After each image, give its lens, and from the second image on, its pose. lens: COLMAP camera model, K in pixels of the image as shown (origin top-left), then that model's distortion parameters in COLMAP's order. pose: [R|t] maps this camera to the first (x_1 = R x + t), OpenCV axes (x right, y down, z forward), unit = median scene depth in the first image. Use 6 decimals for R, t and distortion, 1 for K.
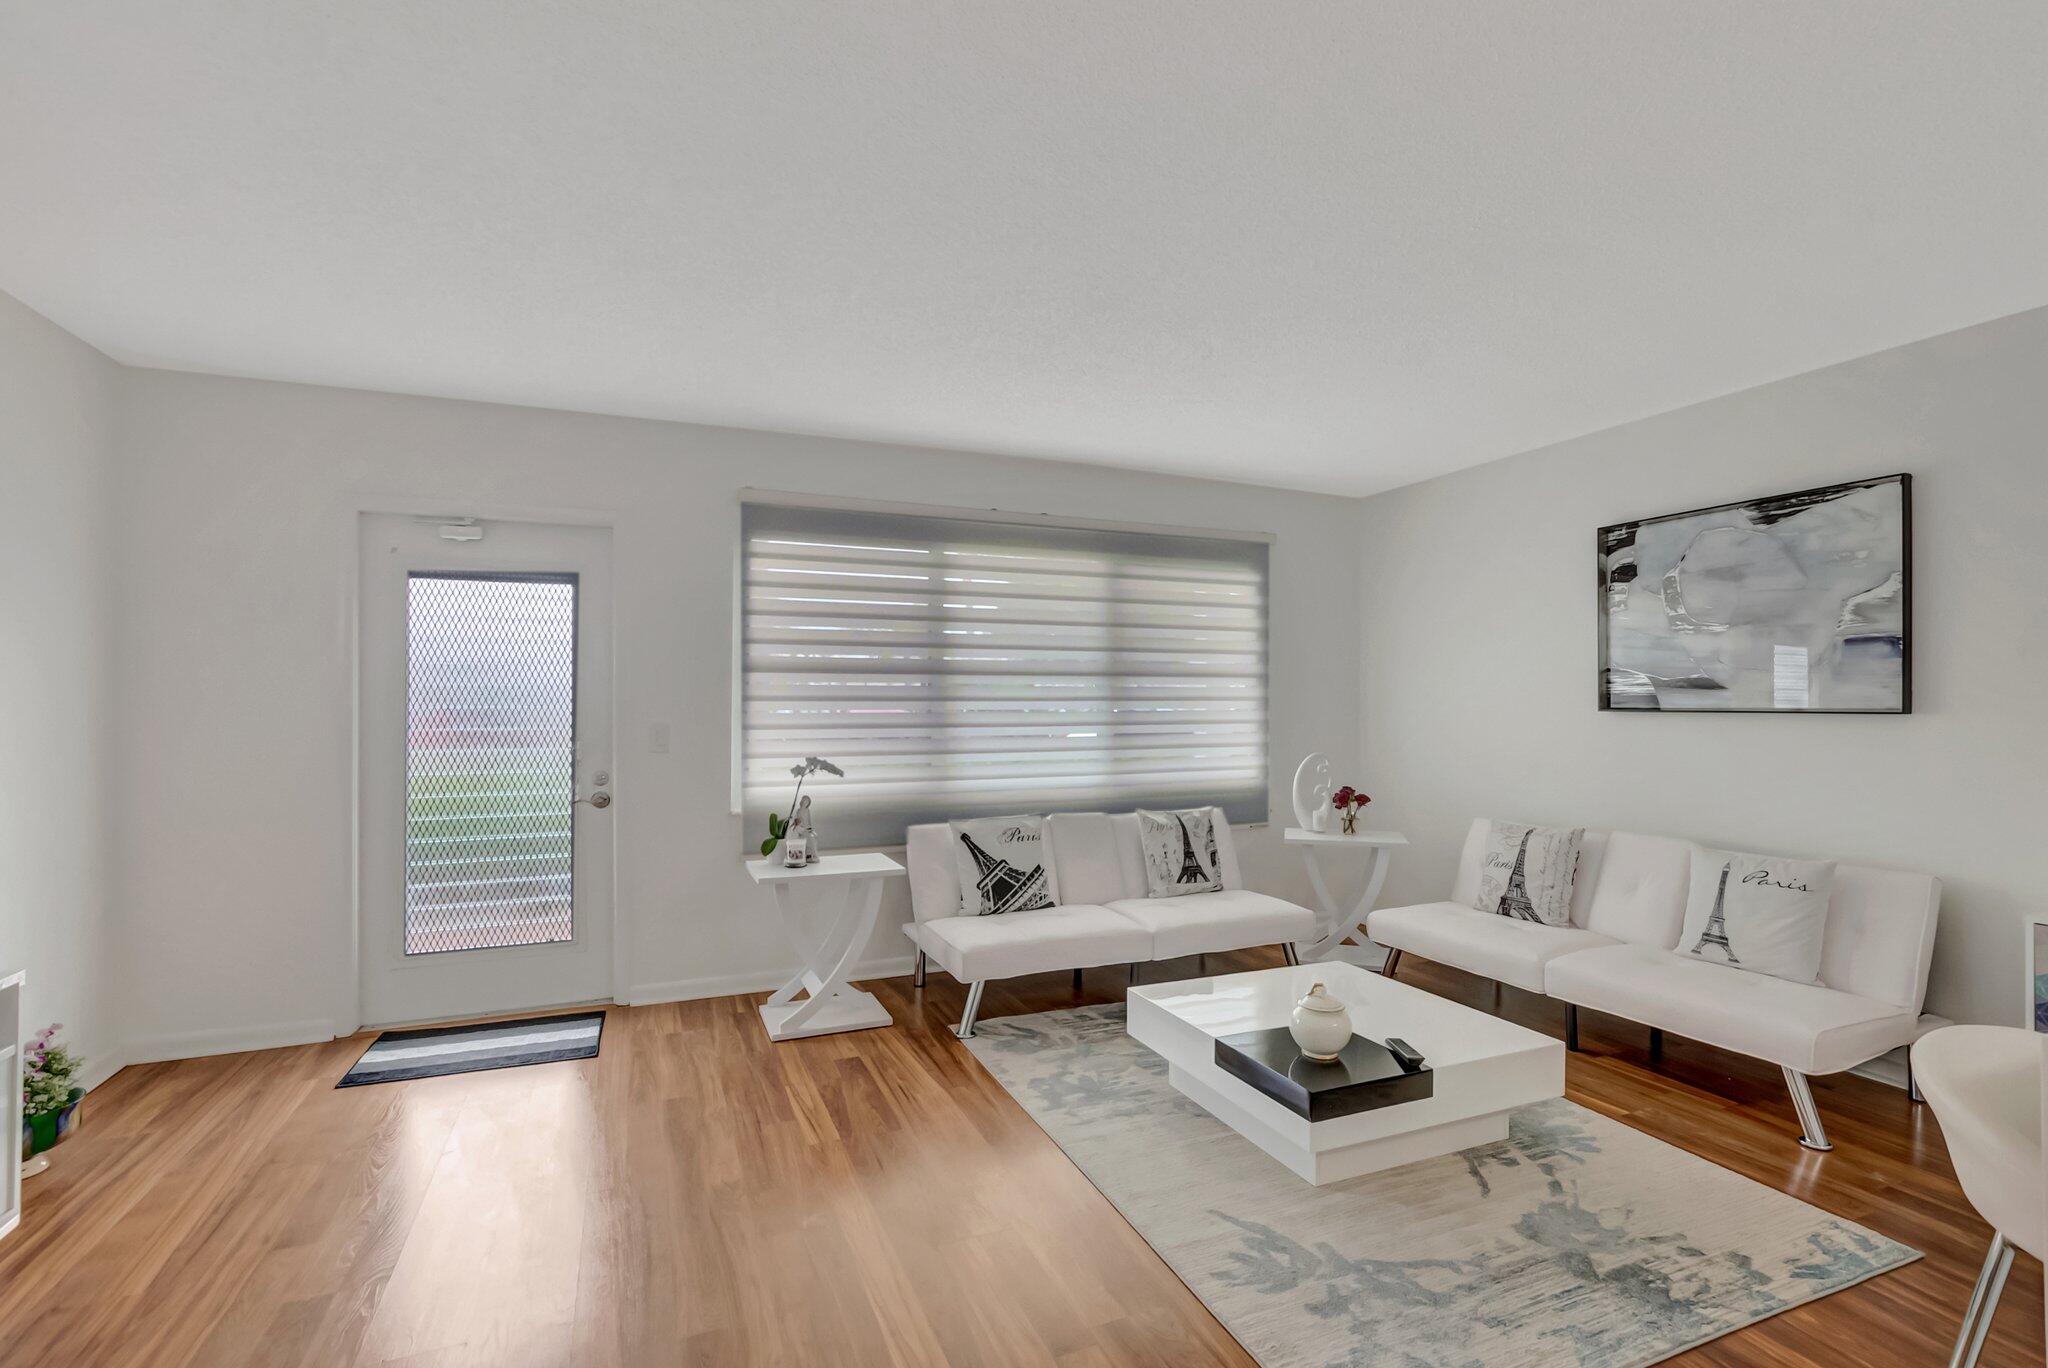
lens RADIAL K [[940.4, 0, 1014.6], [0, 940.4, 692.2], [0, 0, 1]] dist [0.000938, 0.000111]
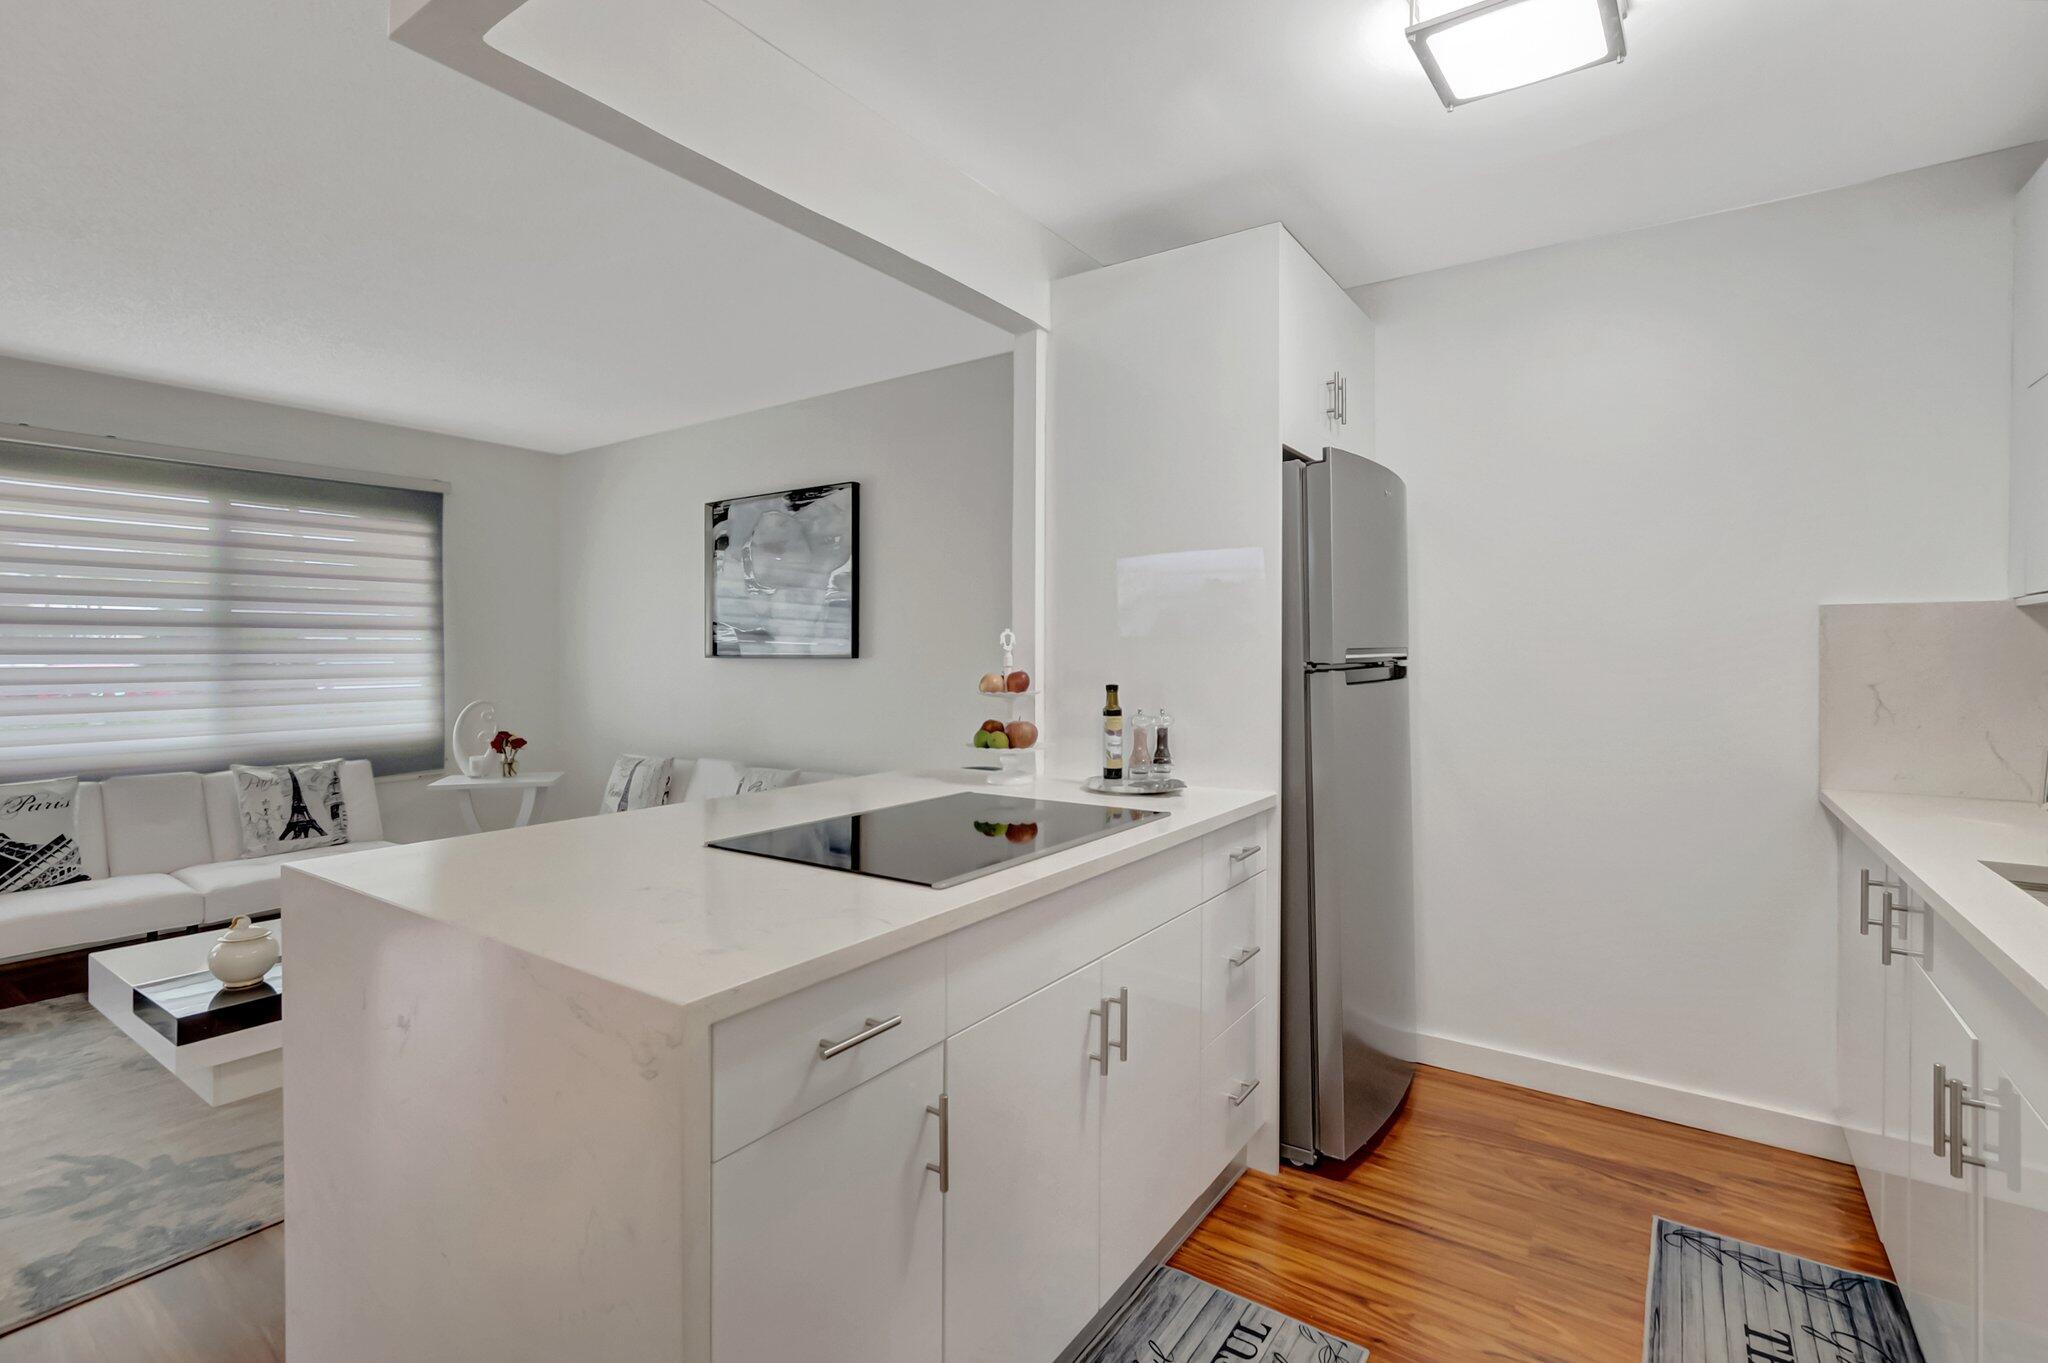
lens RADIAL K [[962.0, 0, 1006.7], [0, 962.0, 648.9], [0, 0, 1]] dist [-0.000239, 0.001267]
pose [[0.853942, -0.000008, 0.520368, 0.315986], [-0.003127, 0.999982, 0.005147, 0.001313], [-0.520358, -0.006022, 0.853927, -0.234304]]
